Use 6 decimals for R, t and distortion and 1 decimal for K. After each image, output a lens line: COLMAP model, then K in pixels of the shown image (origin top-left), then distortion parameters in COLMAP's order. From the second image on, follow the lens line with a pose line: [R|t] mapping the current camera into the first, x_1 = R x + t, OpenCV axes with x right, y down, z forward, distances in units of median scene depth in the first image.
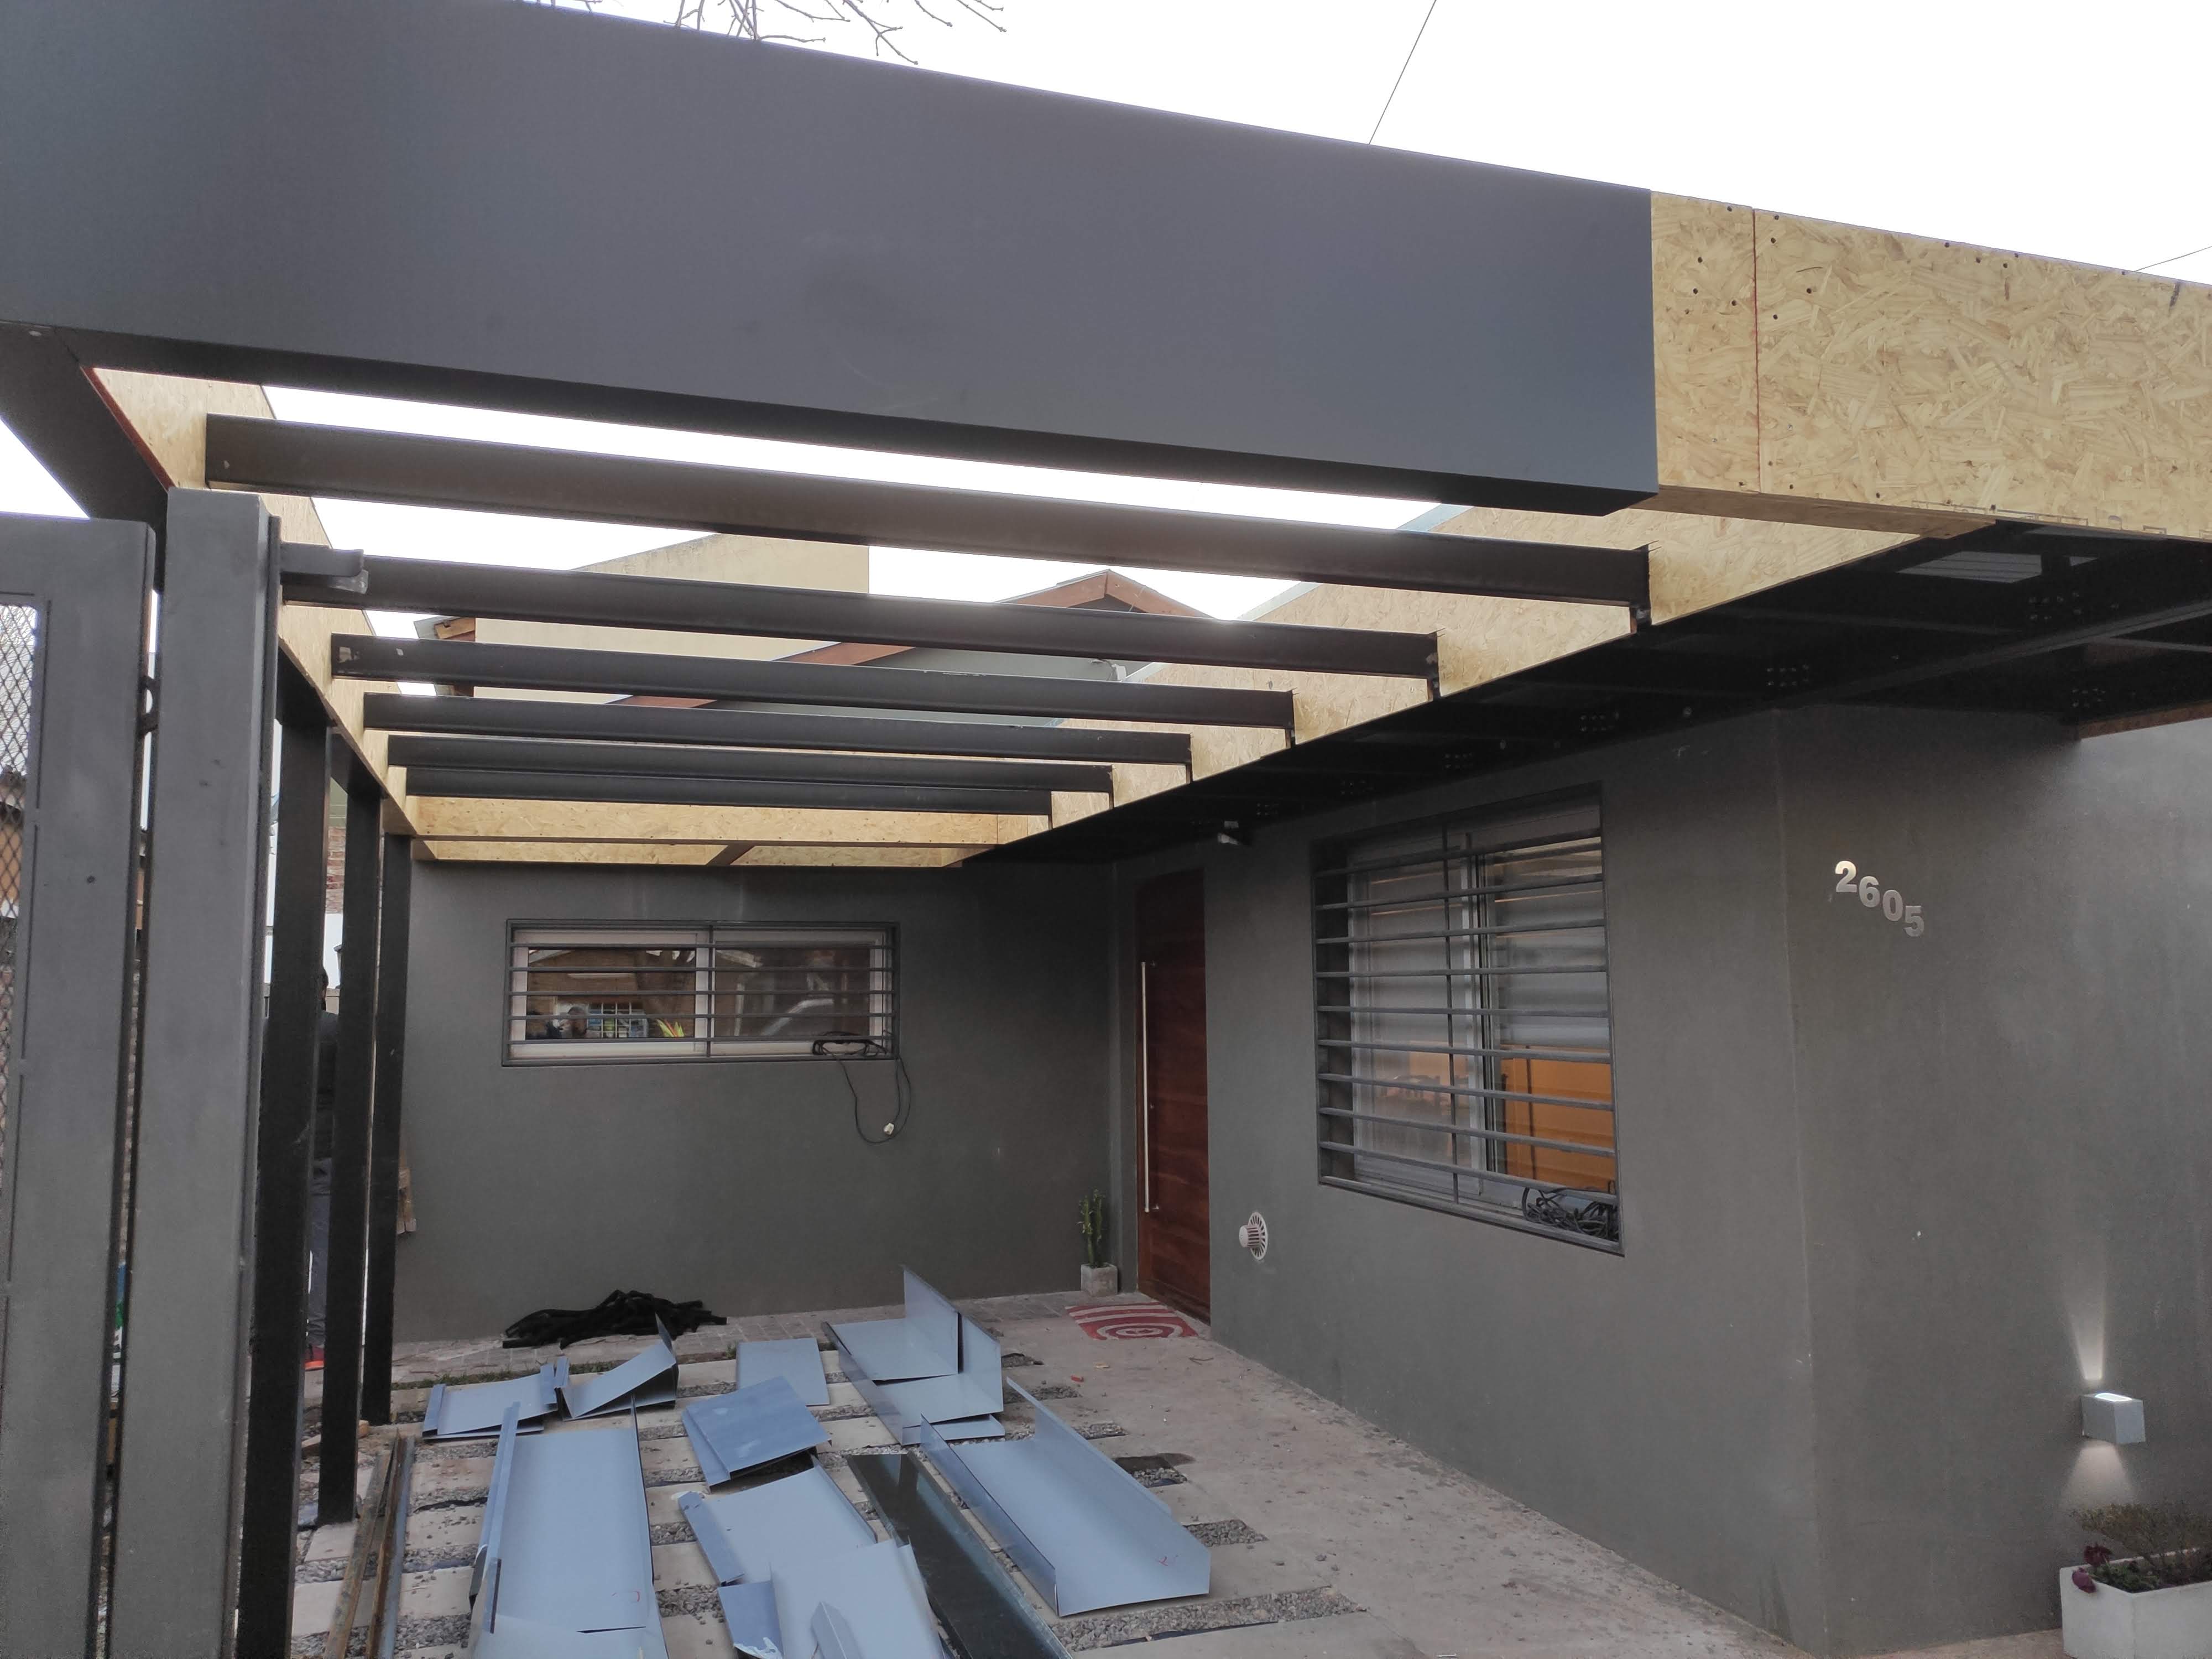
lens RADIAL K [[1626.1, 0, 1080.6], [0, 1626.1, 823.2], [0, 0, 1]] dist [0.067597, -0.074173]
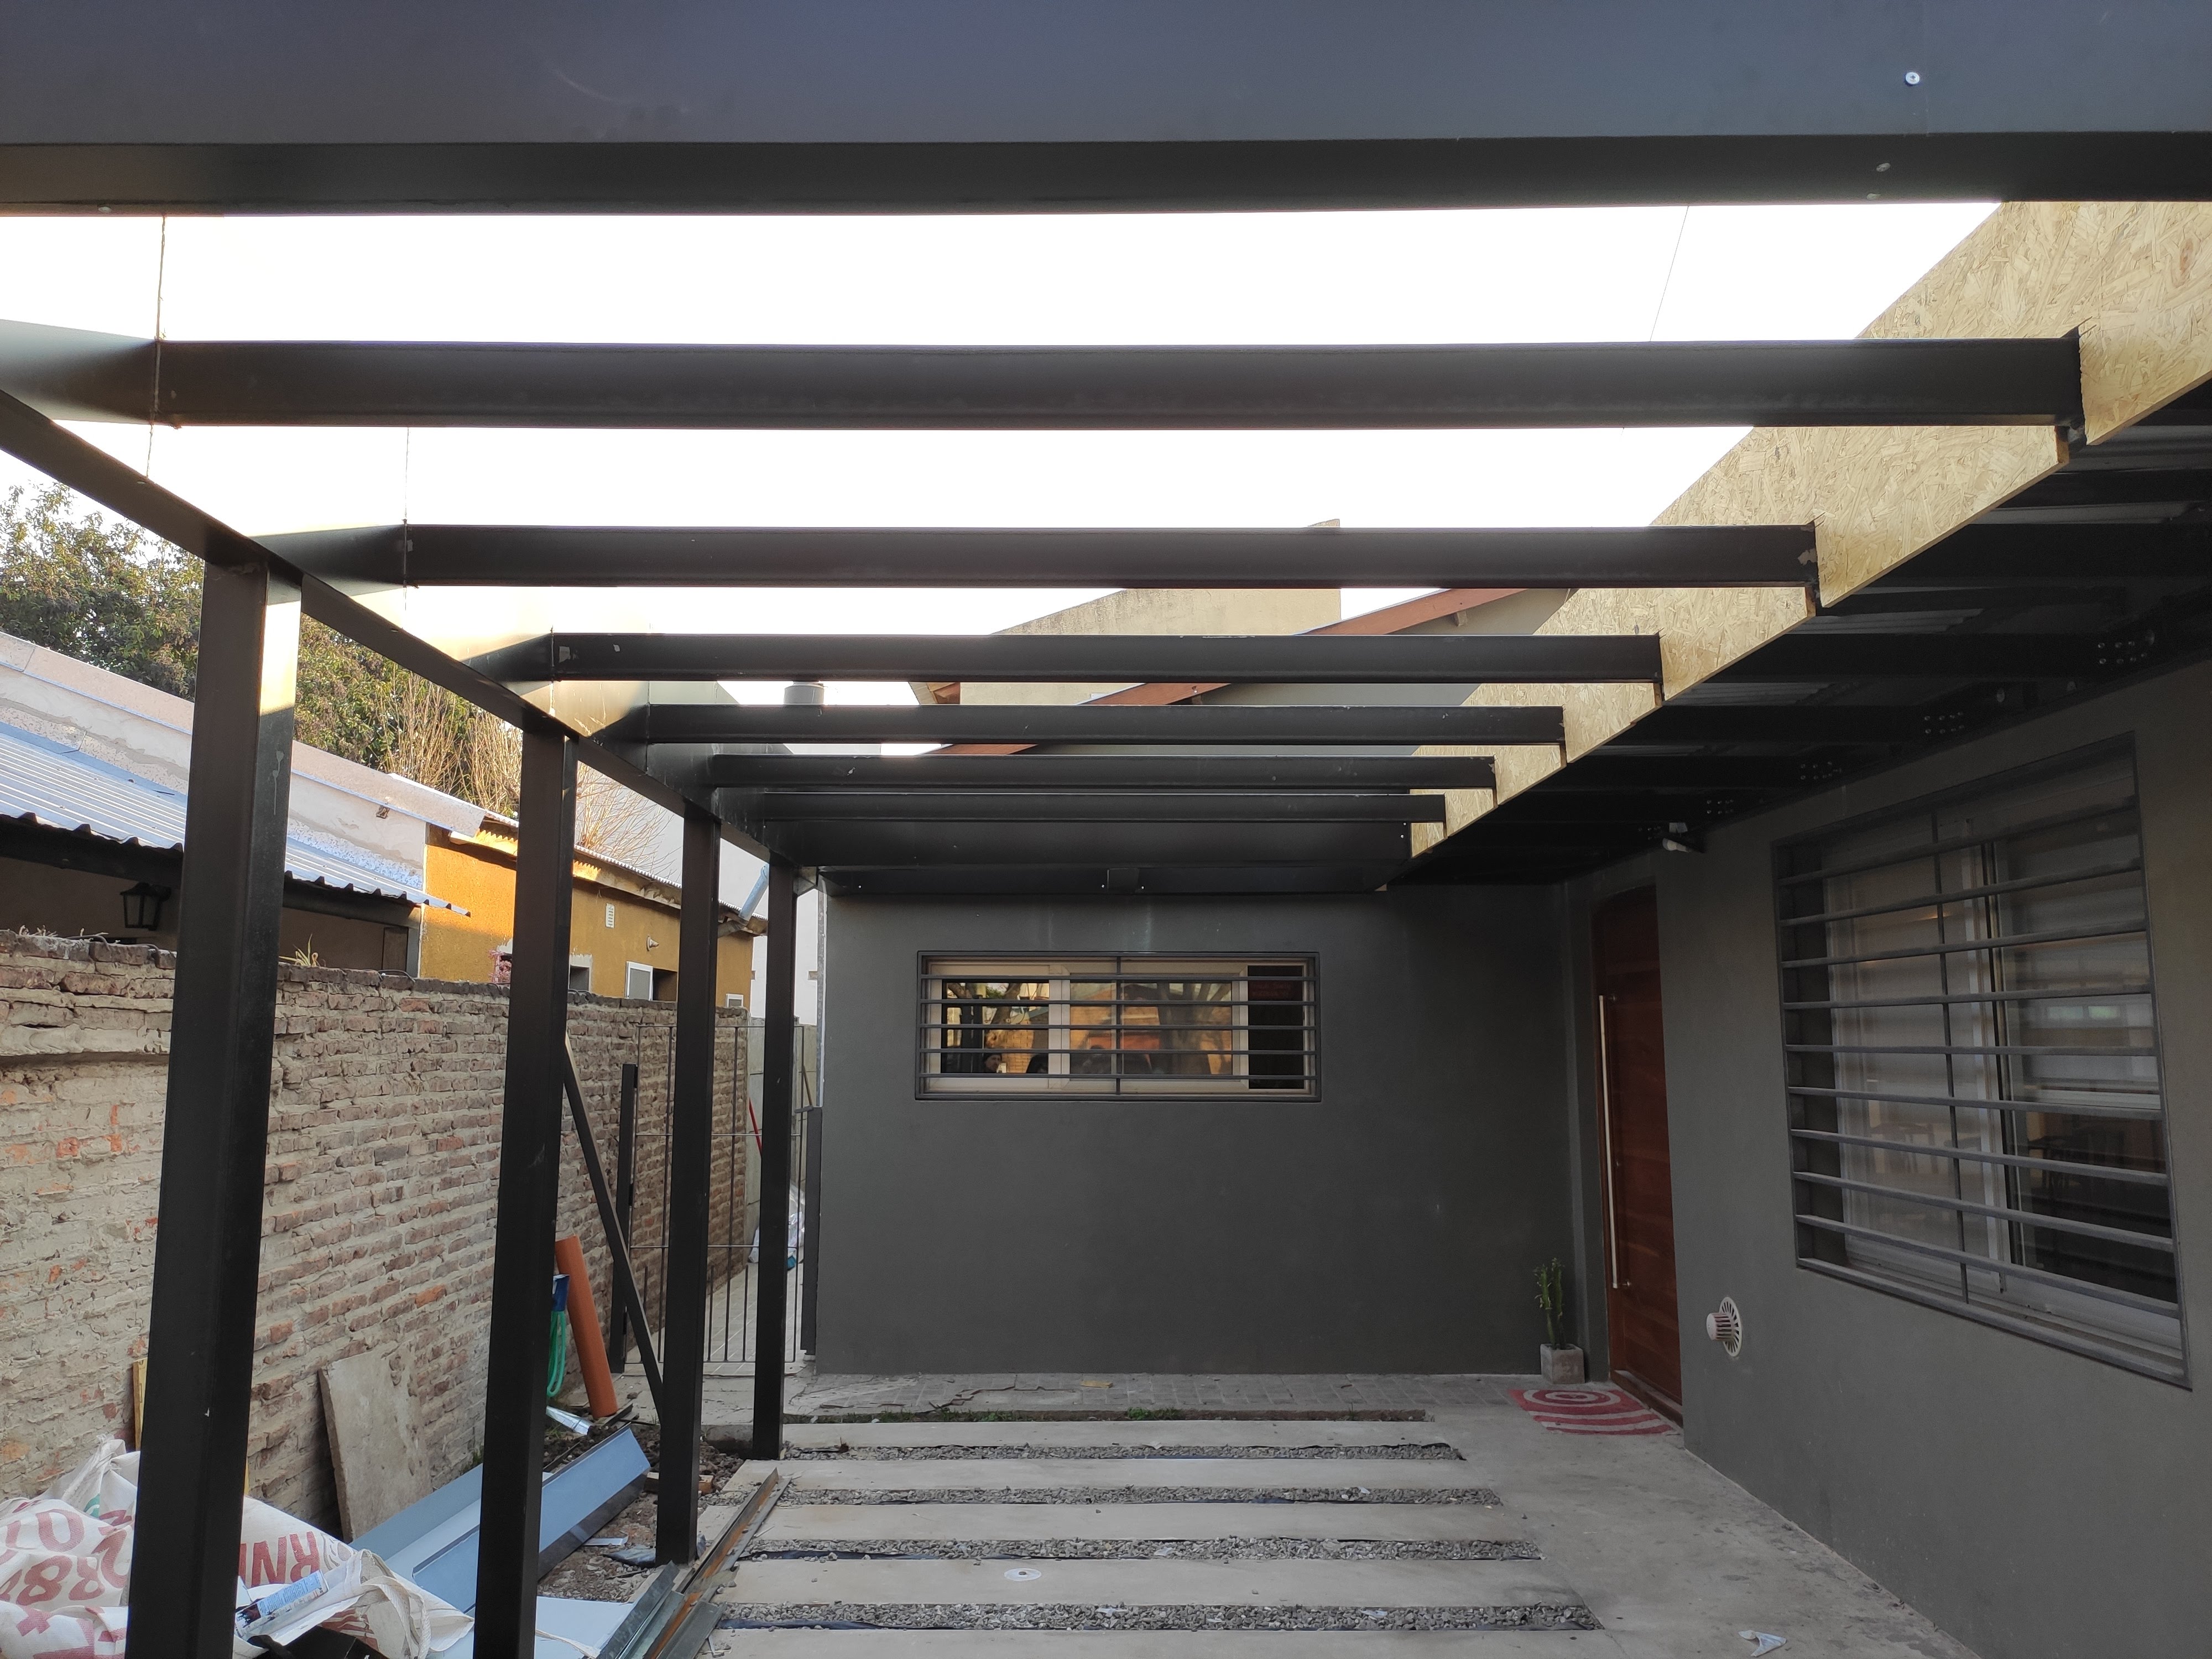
lens RADIAL K [[1627.1, 0, 1088.7], [0, 1627.1, 831.3], [0, 0, 1]] dist [0.086708, -0.108367]
pose [[0.946445, -0.034152, -0.321054, 0.095515], [0.026273, 0.999239, -0.028843, 0.023721], [0.321795, 0.018863, 0.946622, 0.130275]]
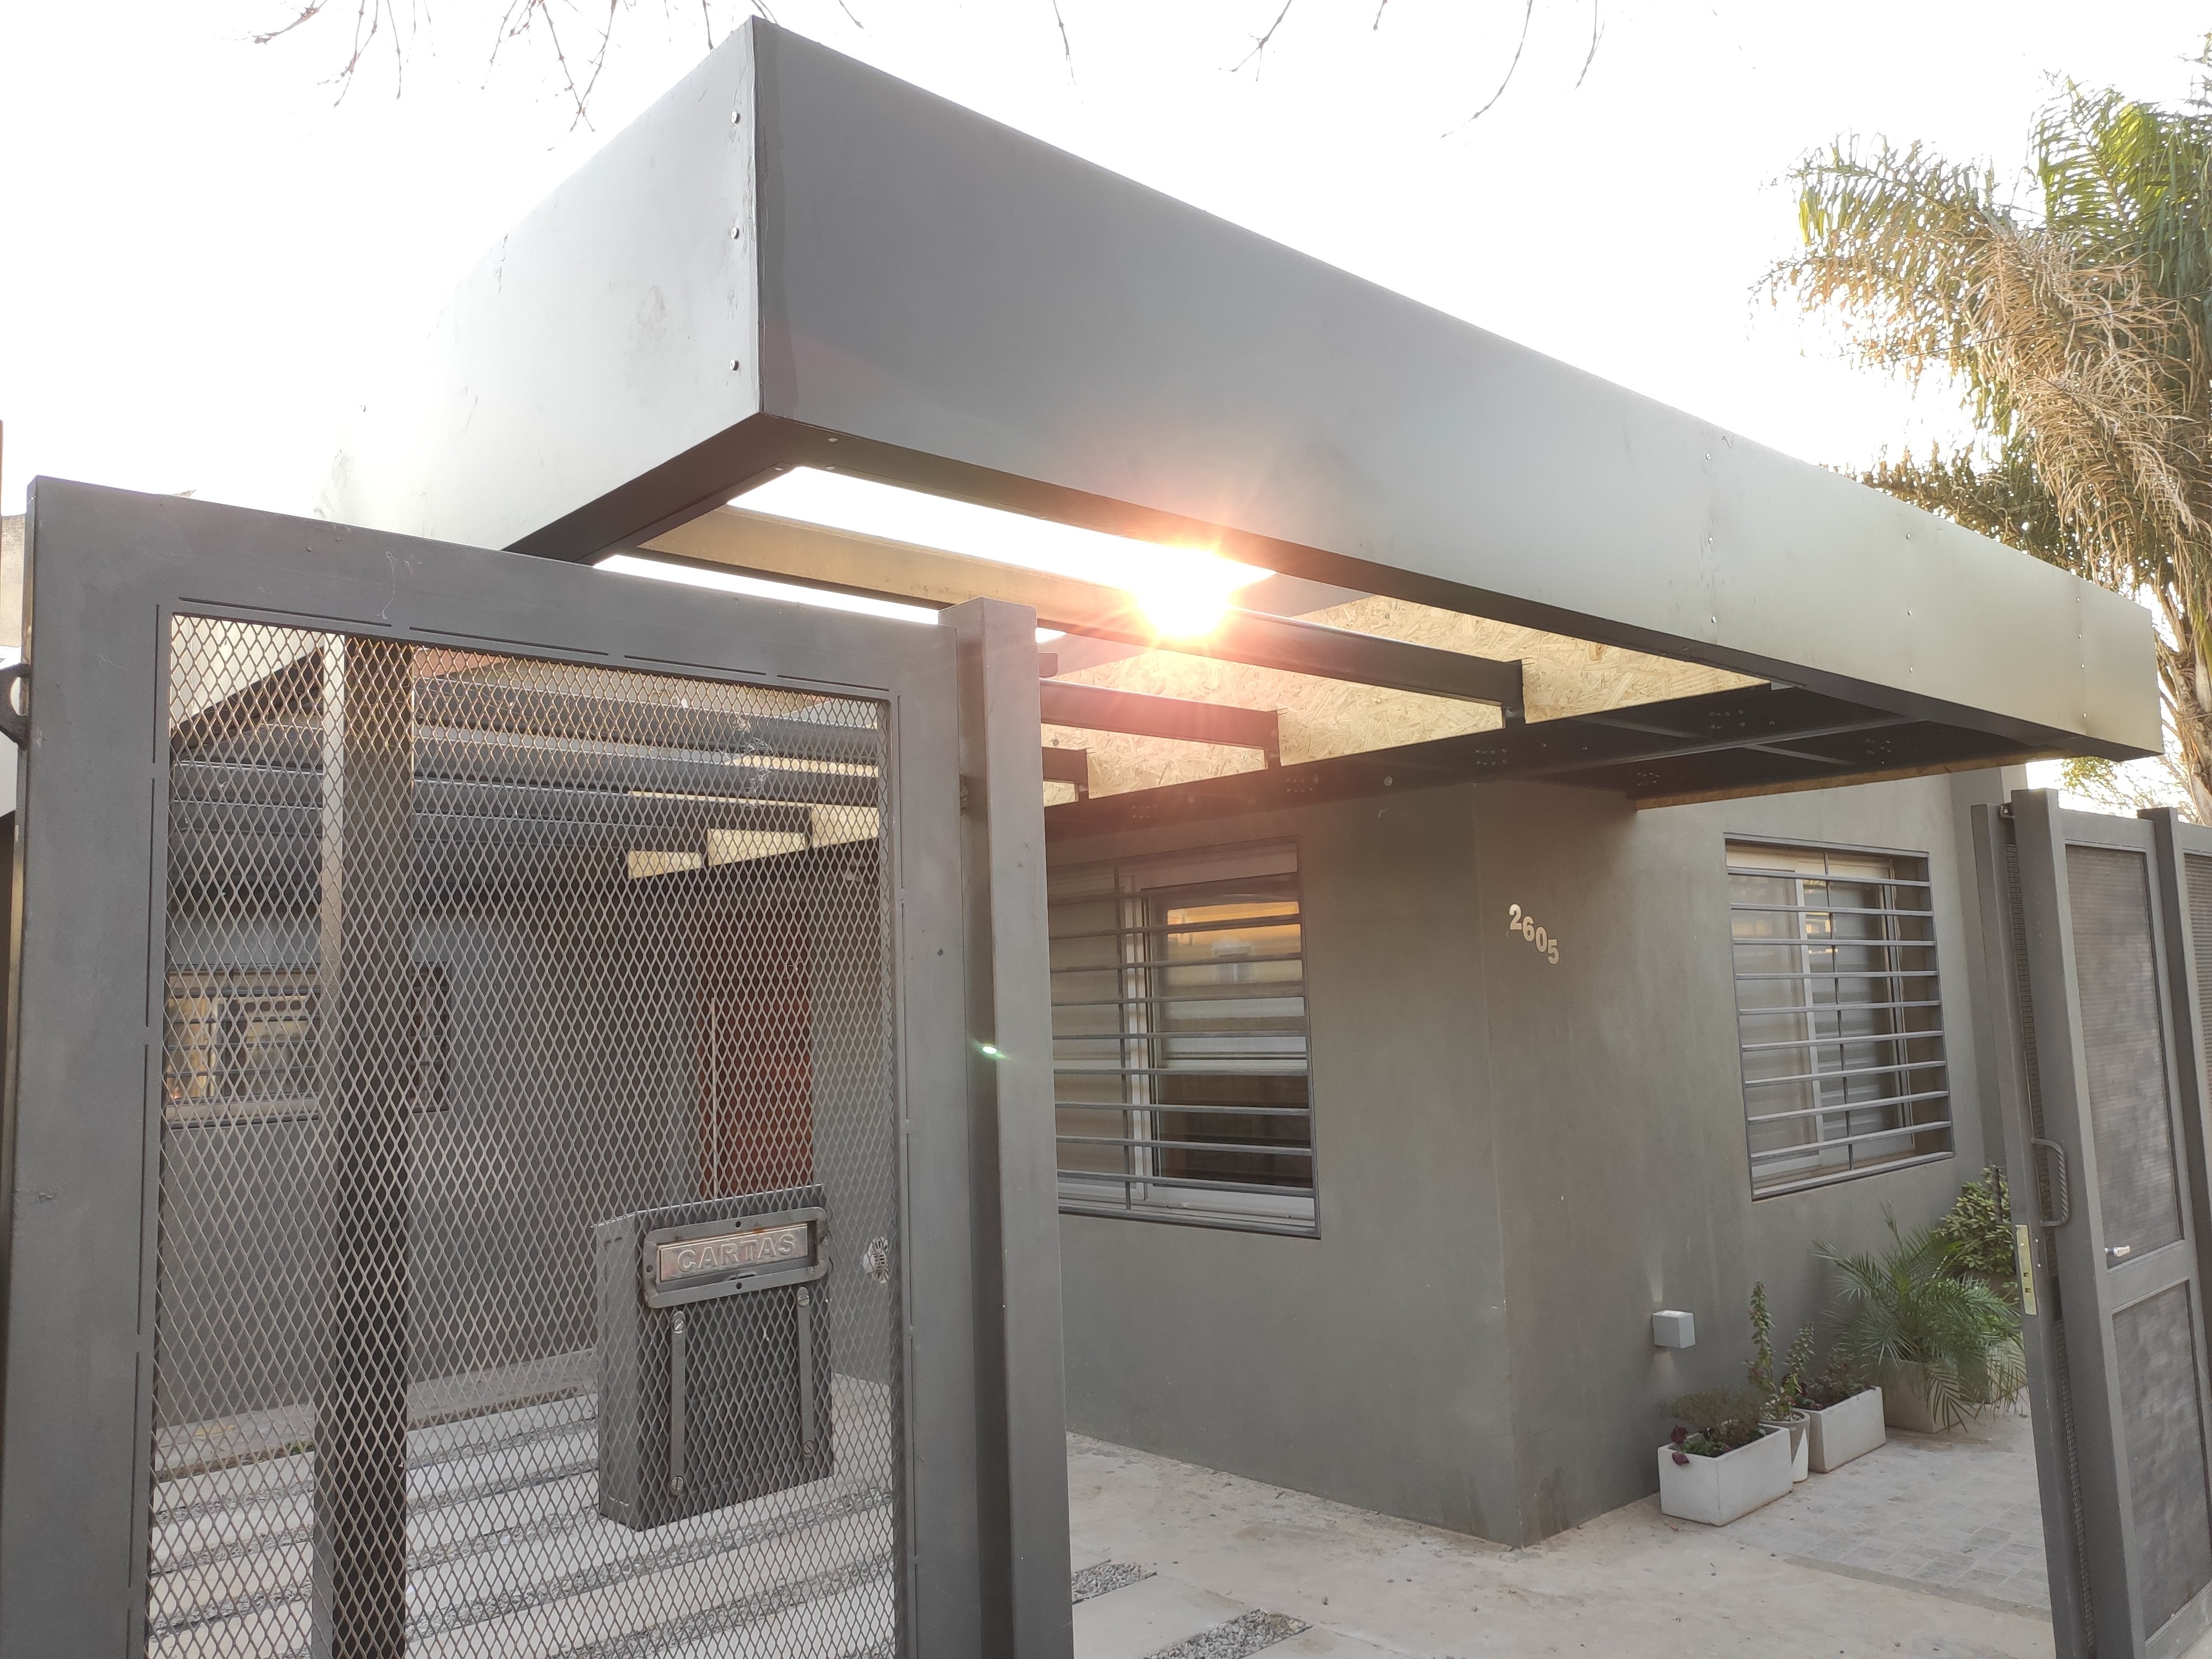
lens RADIAL K [[1646.7, 0, 1058.2], [0, 1646.7, 825.8], [0, 0, 1]] dist [0.052661, -0.076446]
pose [[0.913911, 0.018617, 0.405487, -0.268136], [-0.013180, 0.999782, -0.016197, -0.009019], [-0.405700, 0.009458, 0.913957, -0.007983]]
